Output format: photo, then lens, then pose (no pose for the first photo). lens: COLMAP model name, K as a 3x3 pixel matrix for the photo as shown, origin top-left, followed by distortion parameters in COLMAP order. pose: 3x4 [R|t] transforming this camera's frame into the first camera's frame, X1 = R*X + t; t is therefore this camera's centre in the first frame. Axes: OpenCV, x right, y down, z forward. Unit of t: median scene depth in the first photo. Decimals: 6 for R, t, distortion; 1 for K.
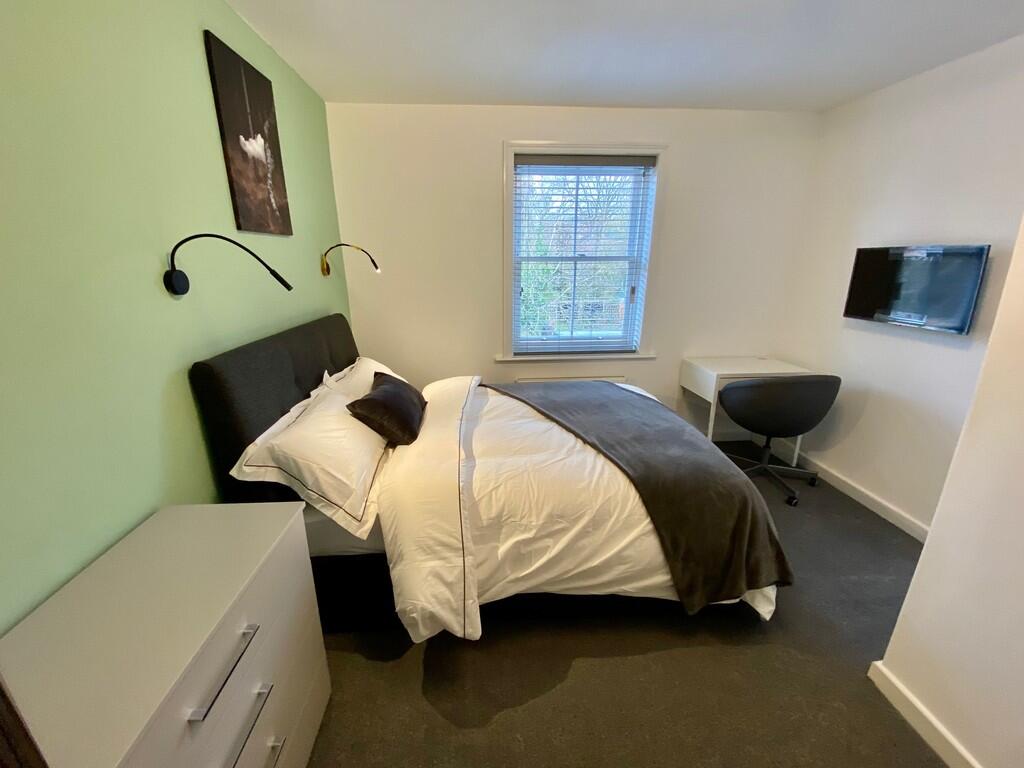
lens RADIAL K [[412.1, 0, 512.0], [0, 412.1, 384.0], [0, 0, 1]] dist [0.038630, -0.043658]
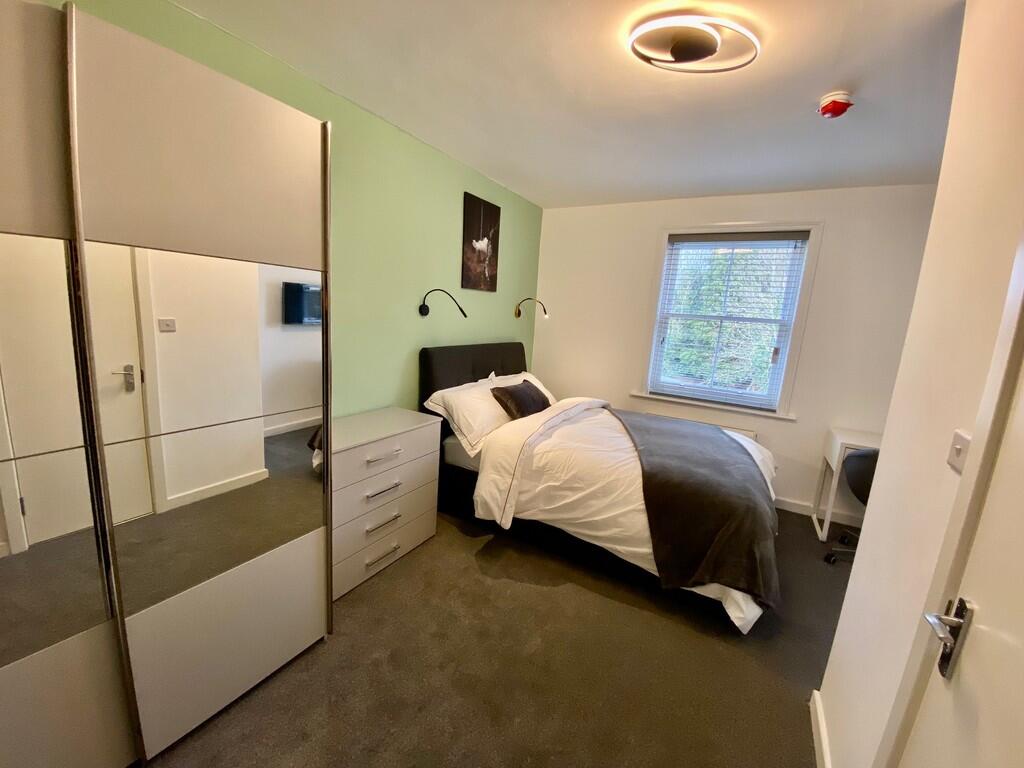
lens RADIAL K [[412.1, 0, 512.0], [0, 412.1, 384.0], [0, 0, 1]] dist [0.038630, -0.043658]
pose [[0.828333, 0.150924, -0.539524, 0.623634], [-0.219907, 0.973330, -0.065349, 0.133314], [0.515272, 0.172776, 0.839431, -0.399482]]
